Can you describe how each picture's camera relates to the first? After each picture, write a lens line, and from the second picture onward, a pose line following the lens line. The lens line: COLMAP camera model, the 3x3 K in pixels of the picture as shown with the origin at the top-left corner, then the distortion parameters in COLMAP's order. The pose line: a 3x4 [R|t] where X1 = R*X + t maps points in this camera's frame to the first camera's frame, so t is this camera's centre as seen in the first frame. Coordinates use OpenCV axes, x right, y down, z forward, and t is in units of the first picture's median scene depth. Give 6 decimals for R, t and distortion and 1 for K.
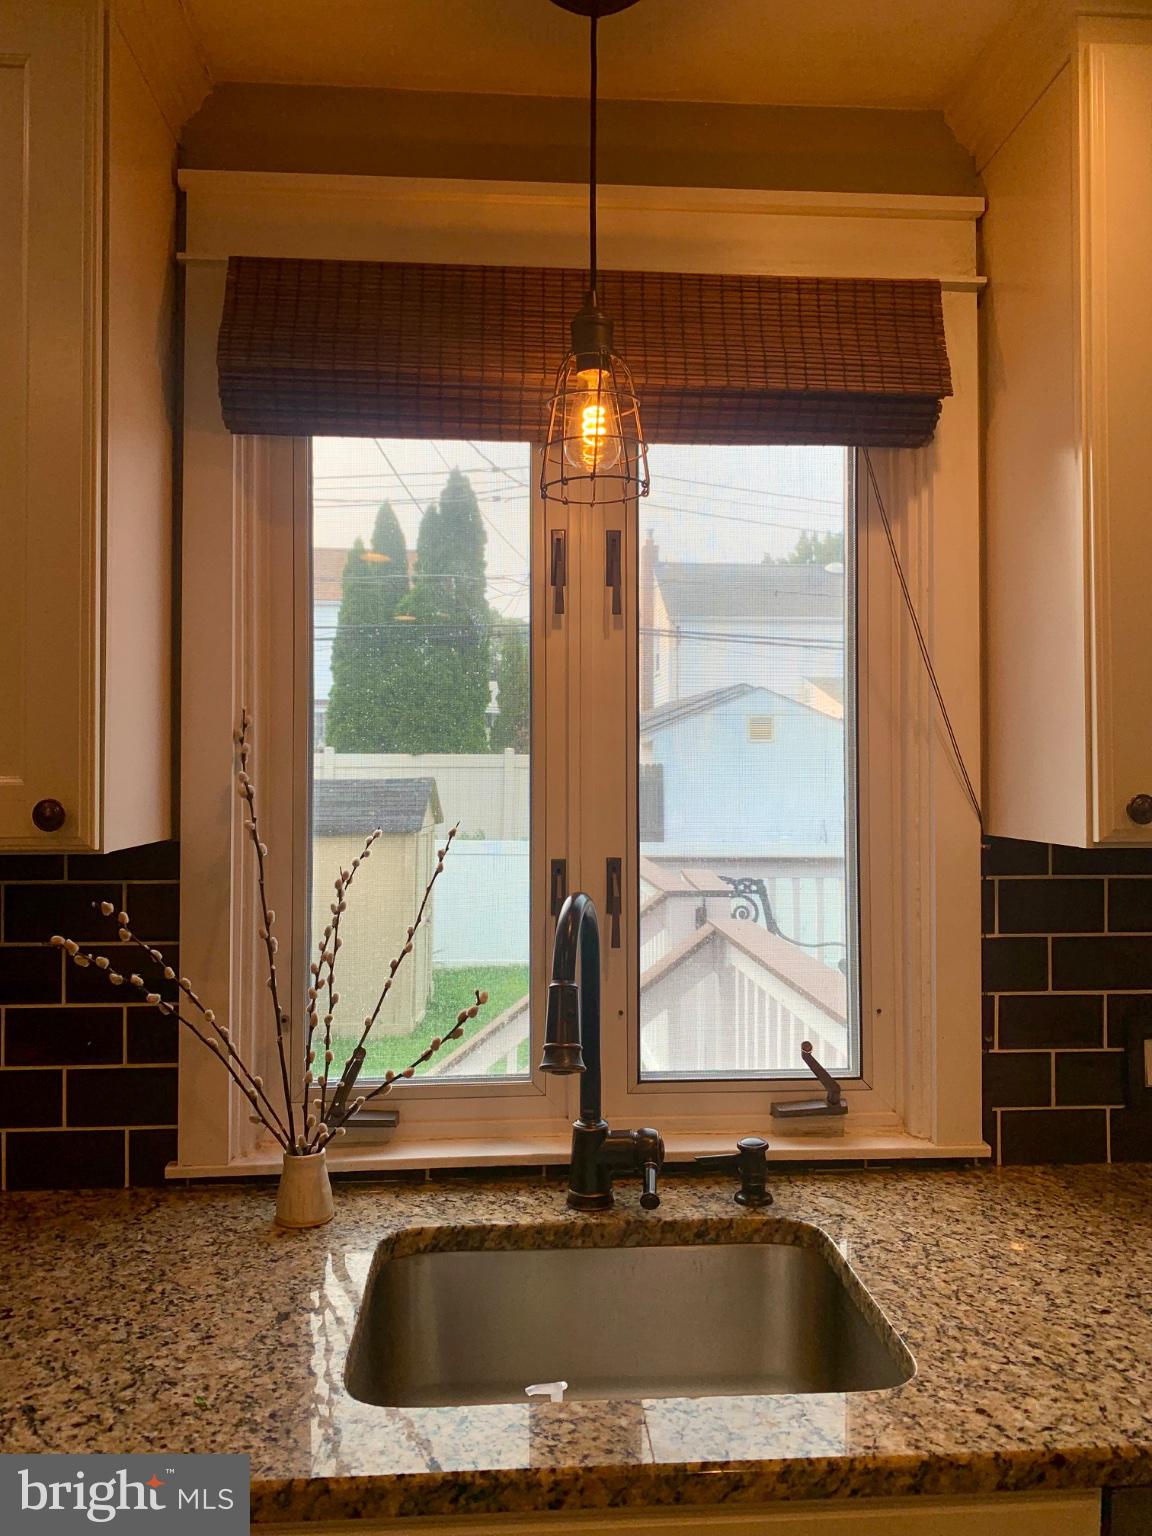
lens RADIAL K [[1169.9, 0, 562.4], [0, 1169.9, 764.6], [0, 0, 1]] dist [0.032122, -0.057114]
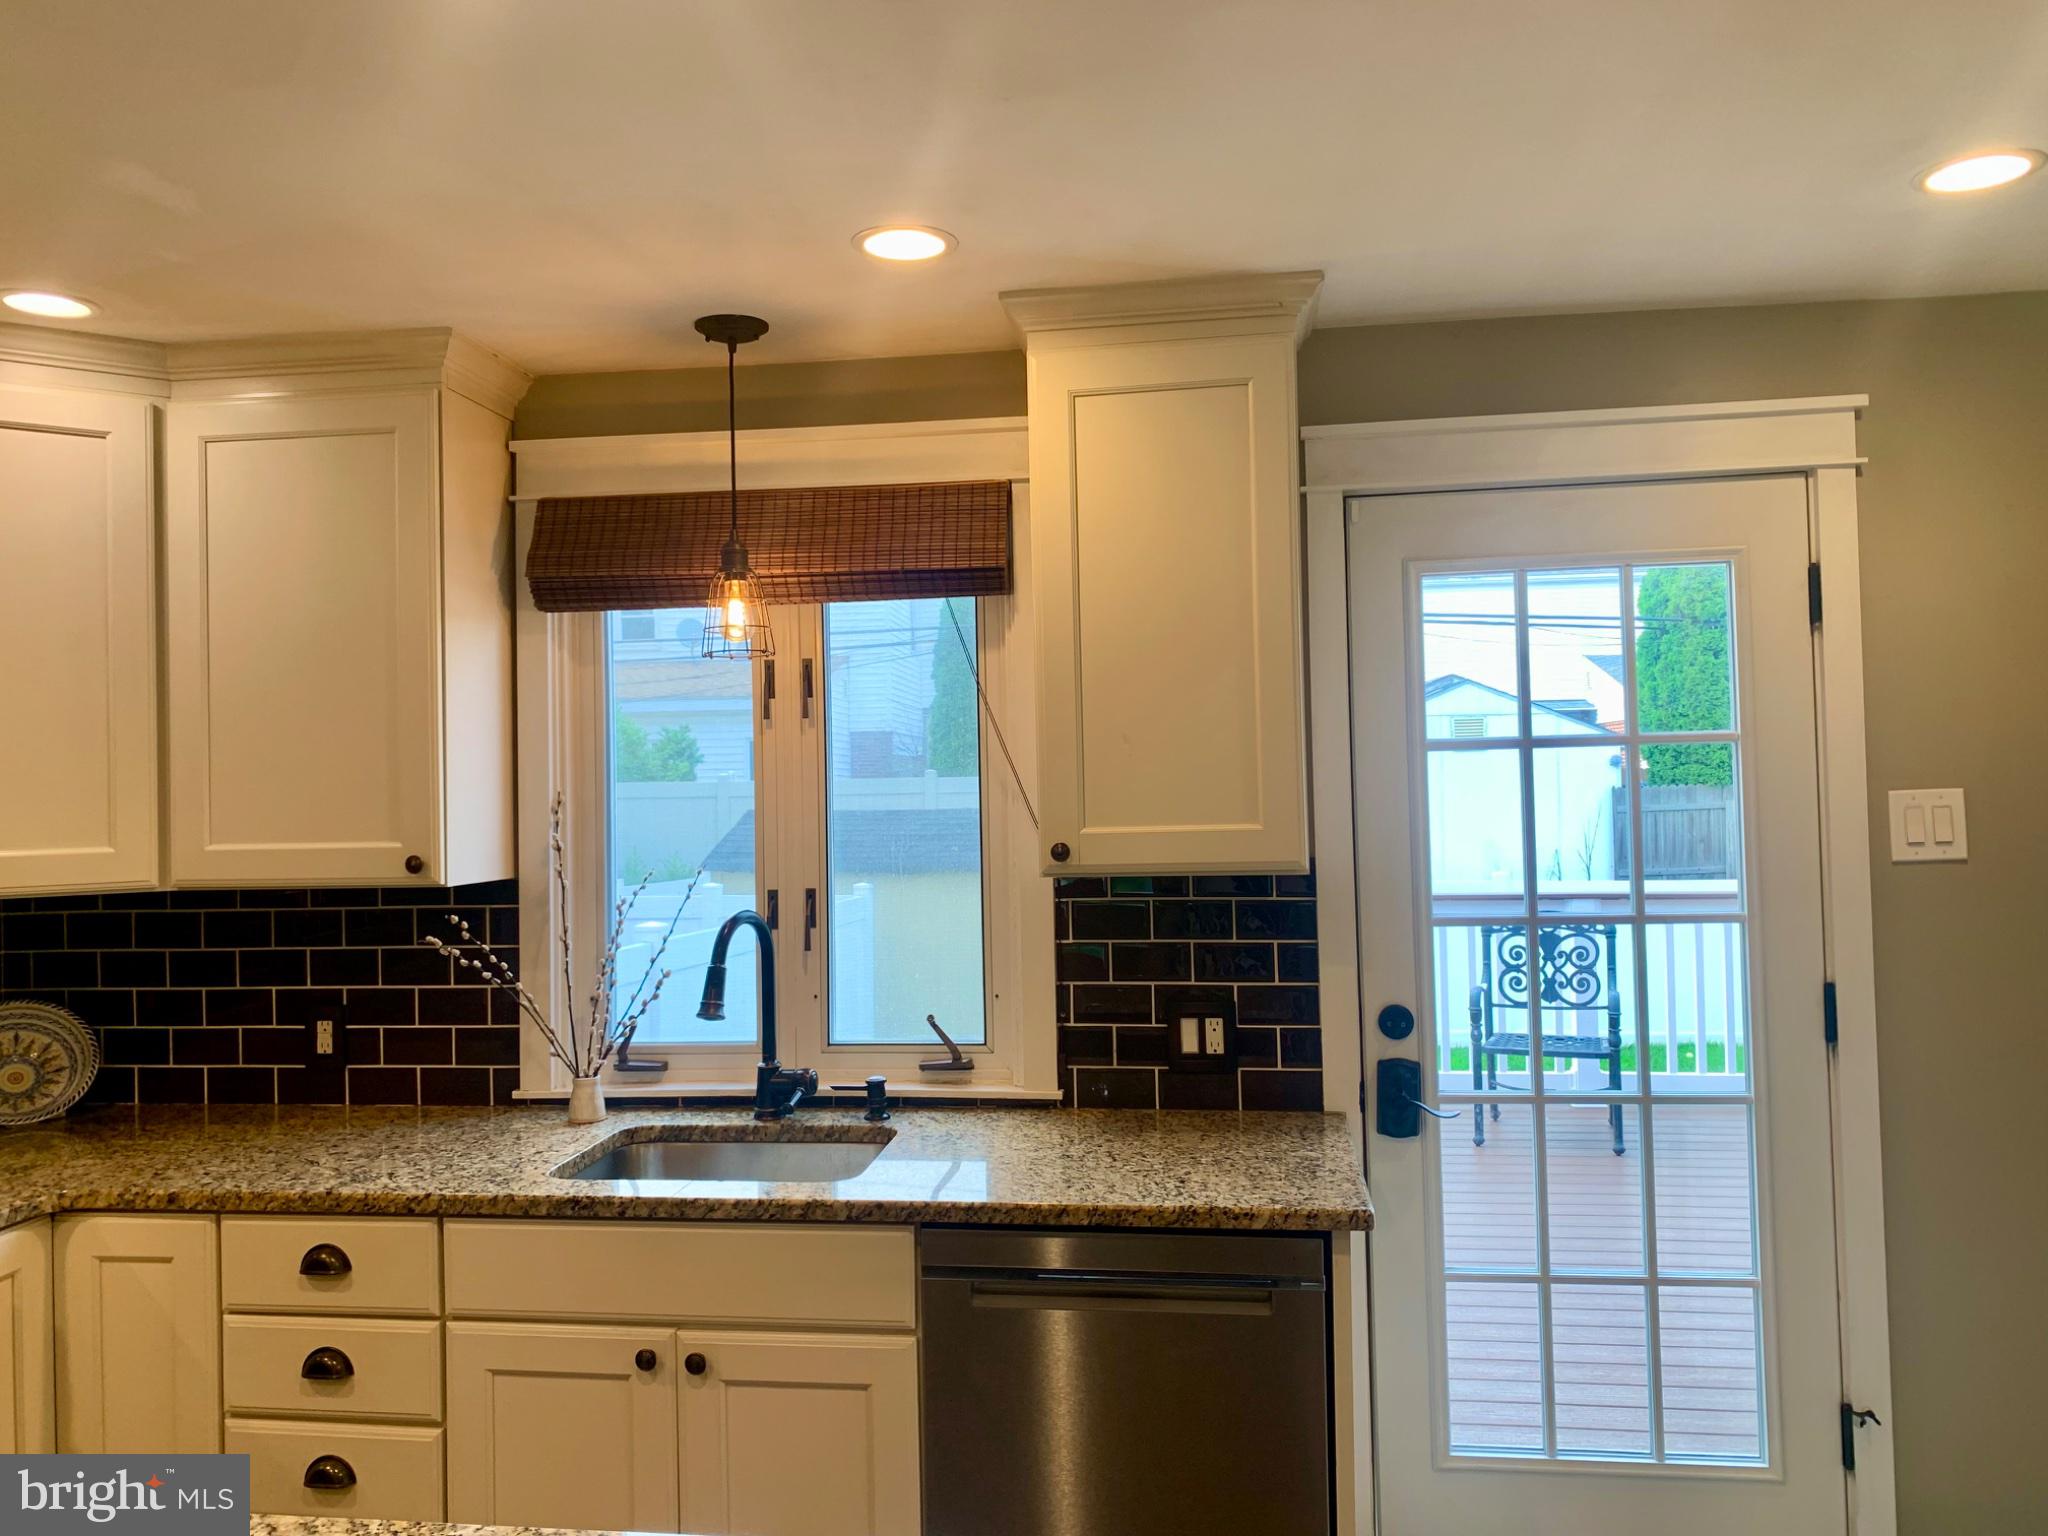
lens RADIAL K [[1559.9, 0, 1011.5], [0, 1559.9, 765.3], [0, 0, 1]] dist [0.032122, -0.057114]
pose [[0.981013, -0.022564, -0.192624, 0.704593], [0.020992, 0.999728, -0.010198, -0.049552], [0.192801, 0.005961, 0.981220, -0.883990]]
